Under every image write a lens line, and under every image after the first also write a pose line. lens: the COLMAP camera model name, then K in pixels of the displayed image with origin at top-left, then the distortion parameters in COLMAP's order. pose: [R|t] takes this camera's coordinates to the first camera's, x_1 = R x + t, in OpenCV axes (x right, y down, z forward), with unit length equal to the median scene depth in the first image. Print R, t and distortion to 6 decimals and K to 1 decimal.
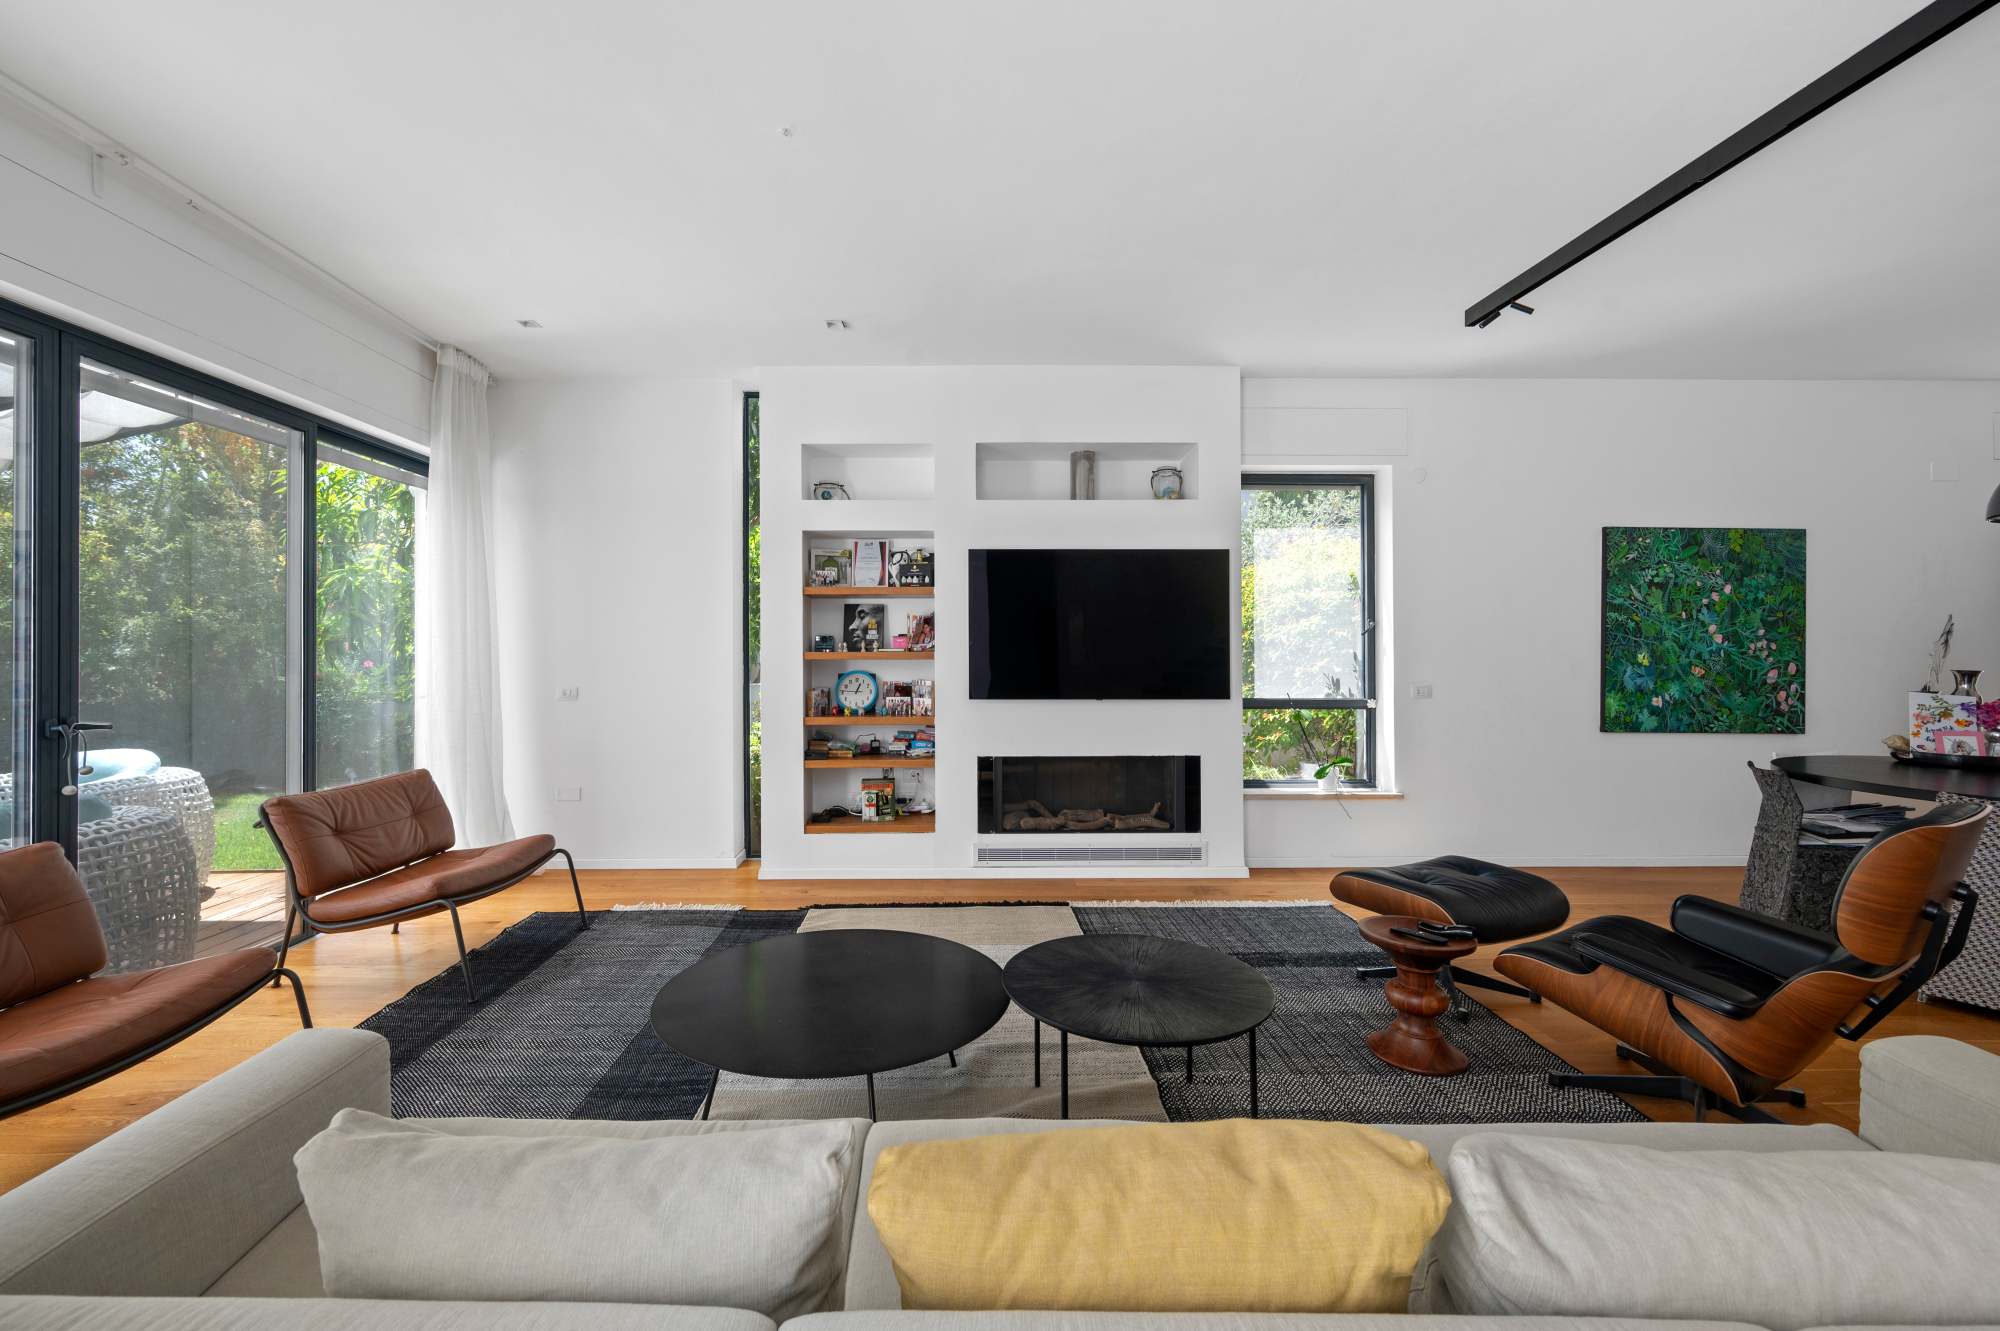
lens RADIAL K [[839.0, 0, 958.2], [0, 839.0, 646.6], [0, 0, 1]] dist [-0.000982, -0.000065]
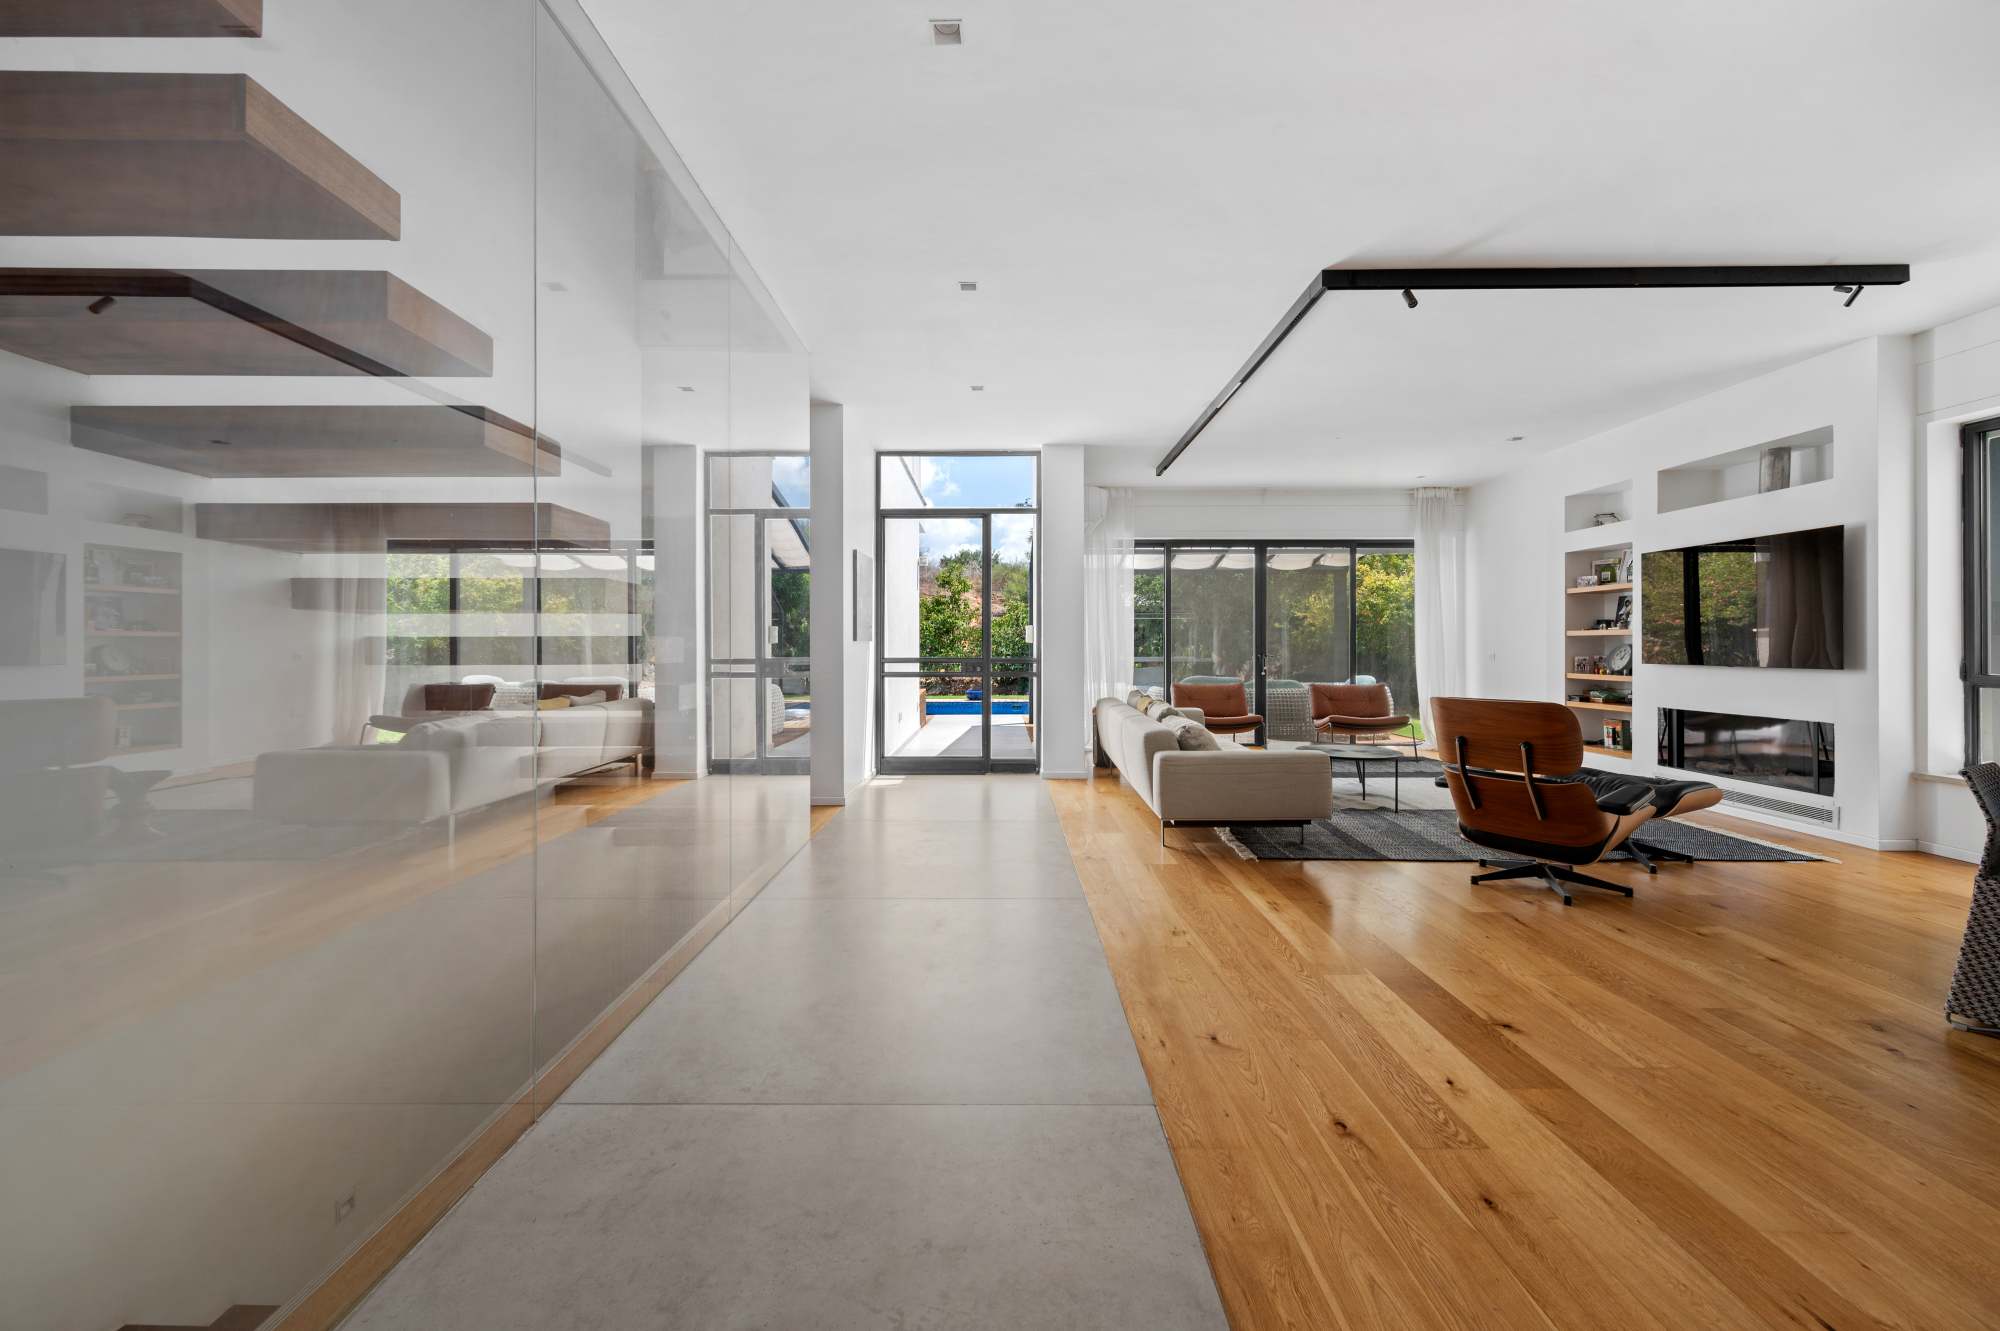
lens RADIAL K [[808.2, 0, 998.4], [0, 808.2, 643.6], [0, 0, 1]] dist [-0.000674, -0.000180]
pose [[-0.014285, -0.001306, -0.999897, 1.244897], [0.005369, 0.999985, -0.001383, 0.025189], [0.999884, -0.005388, -0.014278, -0.026113]]
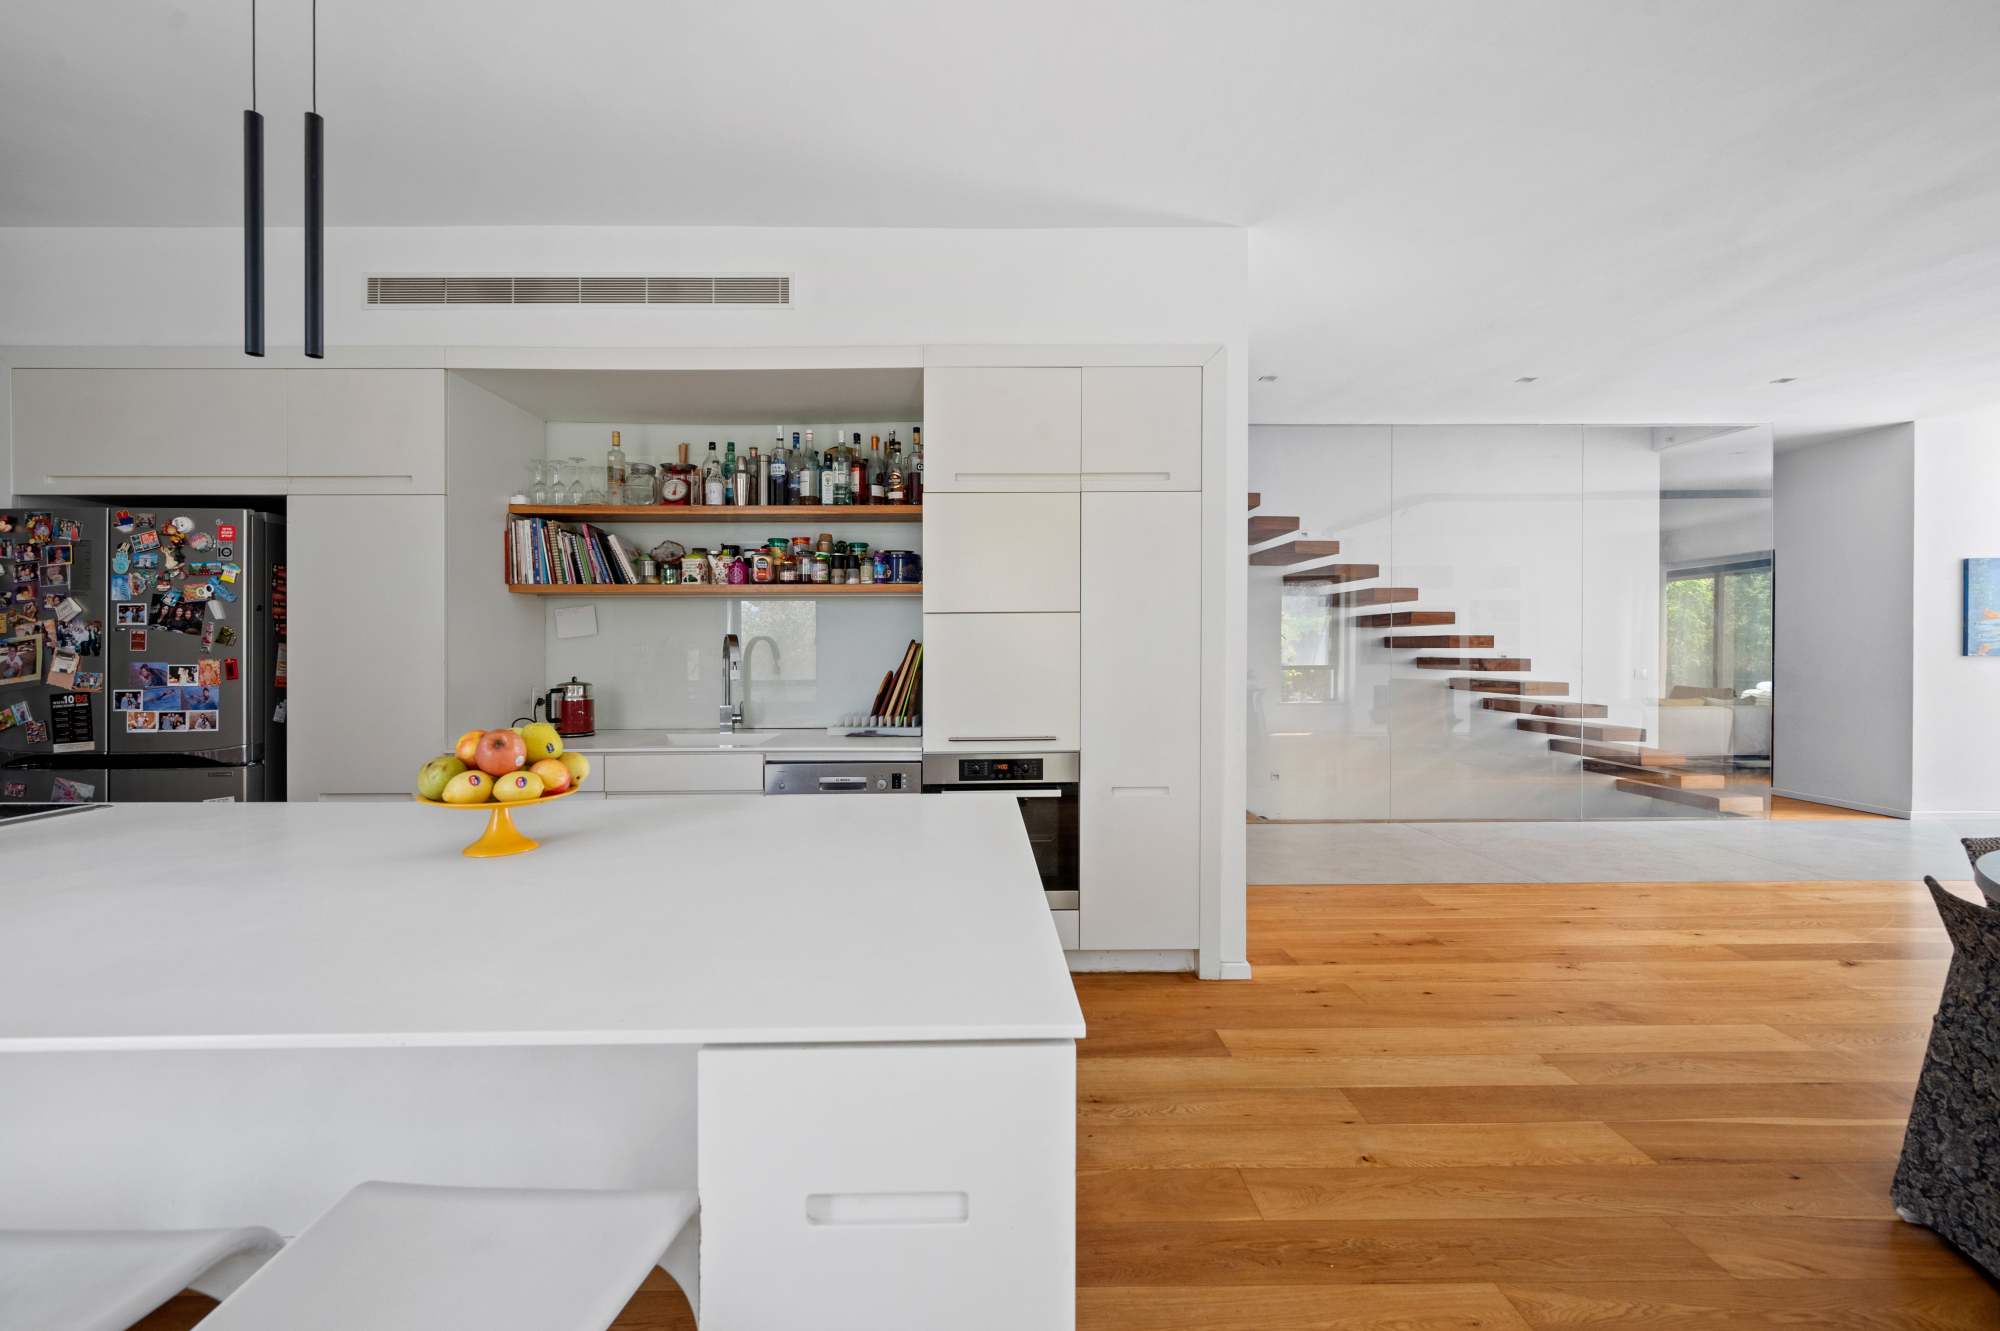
lens RADIAL K [[814.7, 0, 975.6], [0, 814.7, 654.0], [0, 0, 1]] dist [0.000611, -0.000060]
pose [[-0.999988, 0.004529, 0.001678, 1.447120], [0.004528, 0.999989, -0.000870, 0.007782], [-0.001682, -0.000863, -0.999998, 0.919424]]
